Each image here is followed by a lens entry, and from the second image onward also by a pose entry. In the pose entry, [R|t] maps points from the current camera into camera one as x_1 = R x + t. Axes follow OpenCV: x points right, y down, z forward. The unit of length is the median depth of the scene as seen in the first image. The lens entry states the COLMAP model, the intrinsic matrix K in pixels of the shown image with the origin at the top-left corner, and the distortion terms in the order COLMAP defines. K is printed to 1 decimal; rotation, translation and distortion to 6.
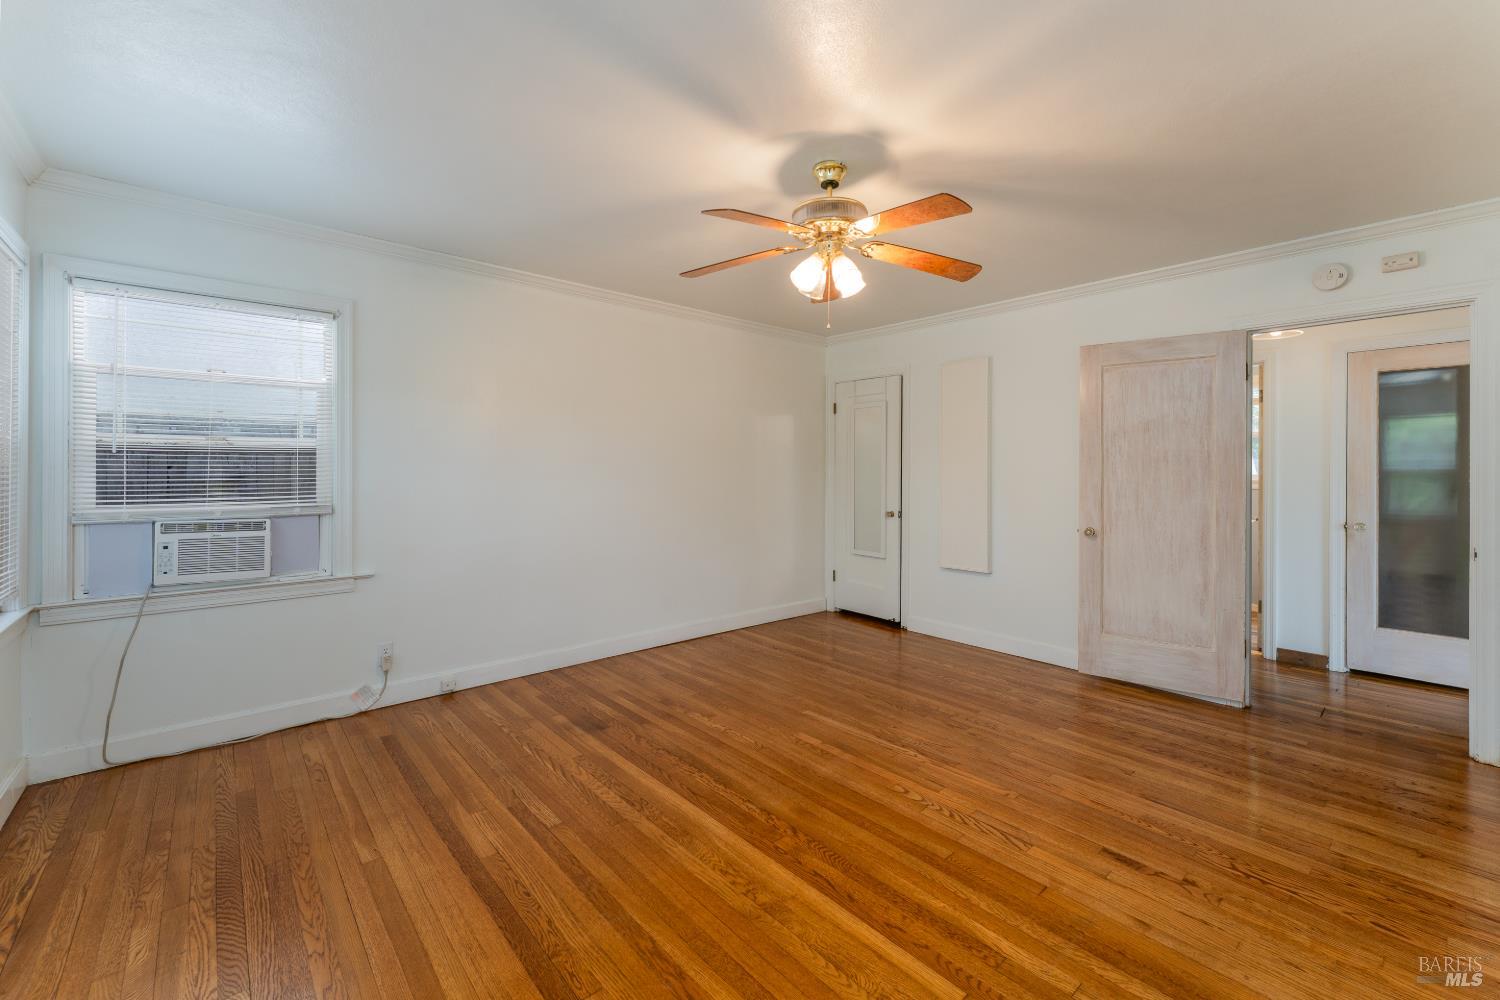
lens RADIAL K [[618.7, 0, 731.2], [0, 618.7, 481.0], [0, 0, 1]] dist [-0.000255, 0.000304]
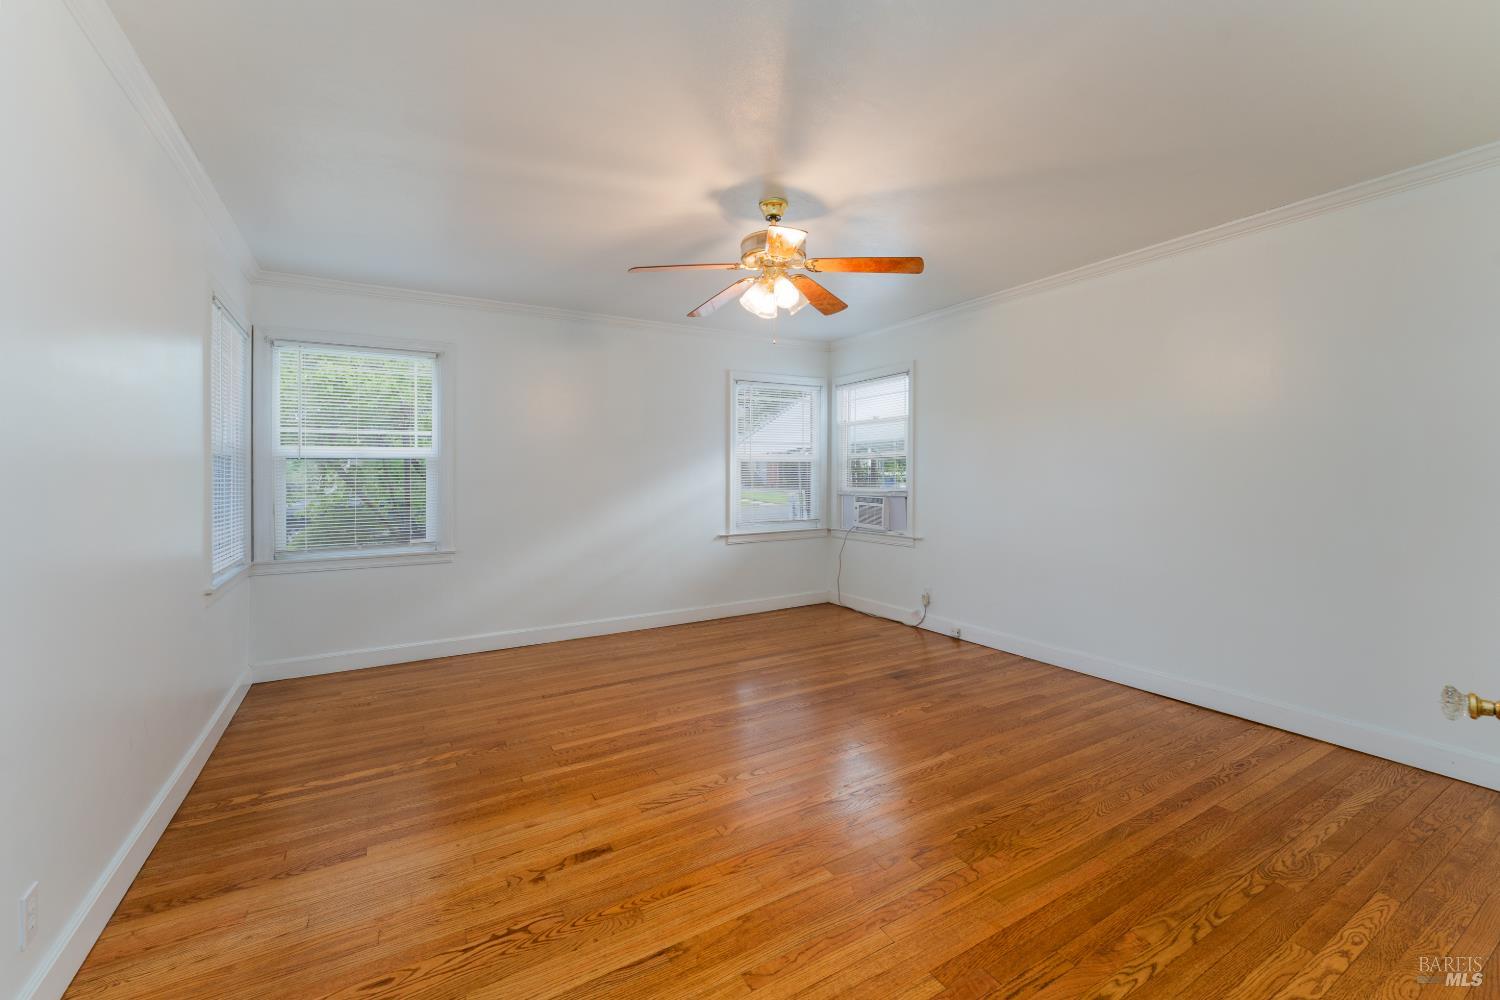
lens RADIAL K [[624.7, 0, 782.7], [0, 624.7, 476.6], [0, 0, 1]] dist [0.000100, 0.000038]
pose [[-0.147321, 0.001226, -0.989088, 1.158894], [-0.007617, 0.999968, 0.002374, -0.000374], [0.989059, 0.007884, -0.147307, 1.060160]]
